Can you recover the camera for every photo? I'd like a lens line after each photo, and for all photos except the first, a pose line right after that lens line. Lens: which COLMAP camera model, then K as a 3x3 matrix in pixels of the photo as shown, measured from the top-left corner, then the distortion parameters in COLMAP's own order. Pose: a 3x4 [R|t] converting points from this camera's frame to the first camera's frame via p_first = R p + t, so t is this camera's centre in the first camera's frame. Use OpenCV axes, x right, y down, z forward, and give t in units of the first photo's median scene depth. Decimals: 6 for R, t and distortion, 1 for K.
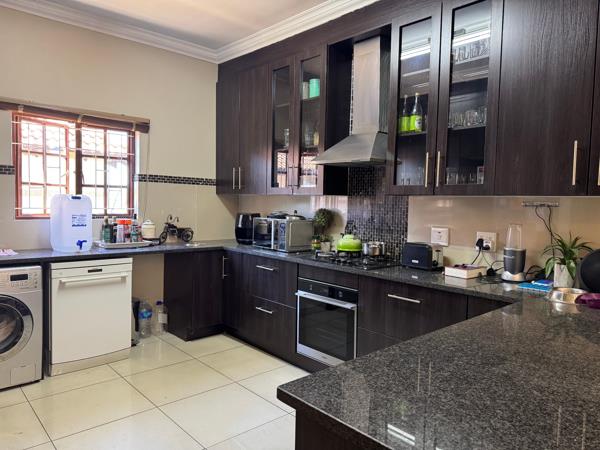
lens RADIAL K [[420.5, 0, 300.0], [0, 420.5, 225.0], [0, 0, 1]] dist [0.153530, -0.219144]
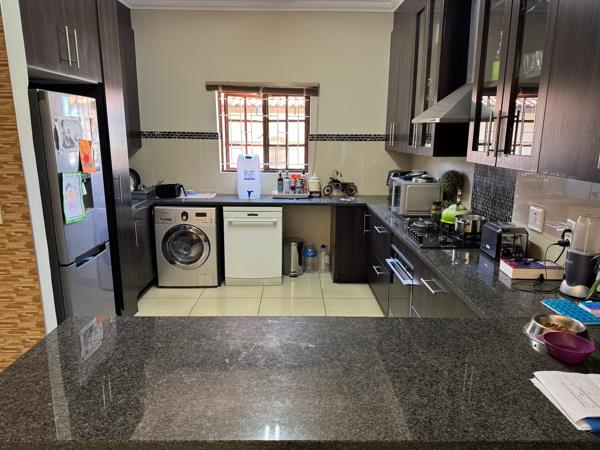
lens RADIAL K [[420.5, 0, 300.0], [0, 420.5, 225.0], [0, 0, 1]] dist [0.153530, -0.219144]
pose [[0.750005, 0.121047, -0.650262, 0.402616], [-0.028198, 0.988069, 0.151407, -0.052681], [0.660831, -0.095220, 0.744470, 0.118123]]
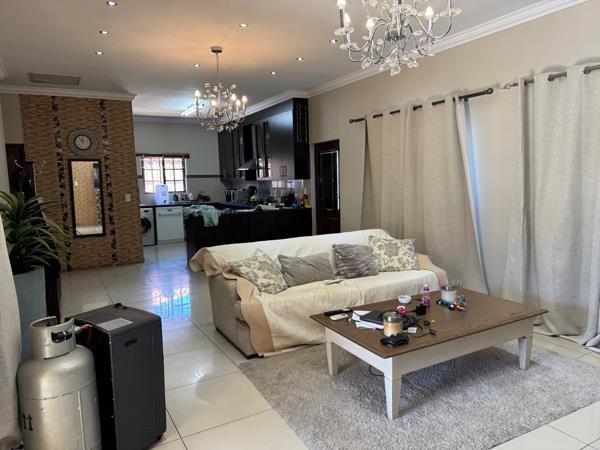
lens RADIAL K [[420.5, 0, 300.0], [0, 420.5, 225.0], [0, 0, 1]] dist [0.153530, -0.219144]
pose [[0.975261, -0.021630, -0.219996, 0.881122], [0.032691, 0.998371, 0.046763, 0.085819], [0.218627, -0.052798, 0.974379, -1.406994]]
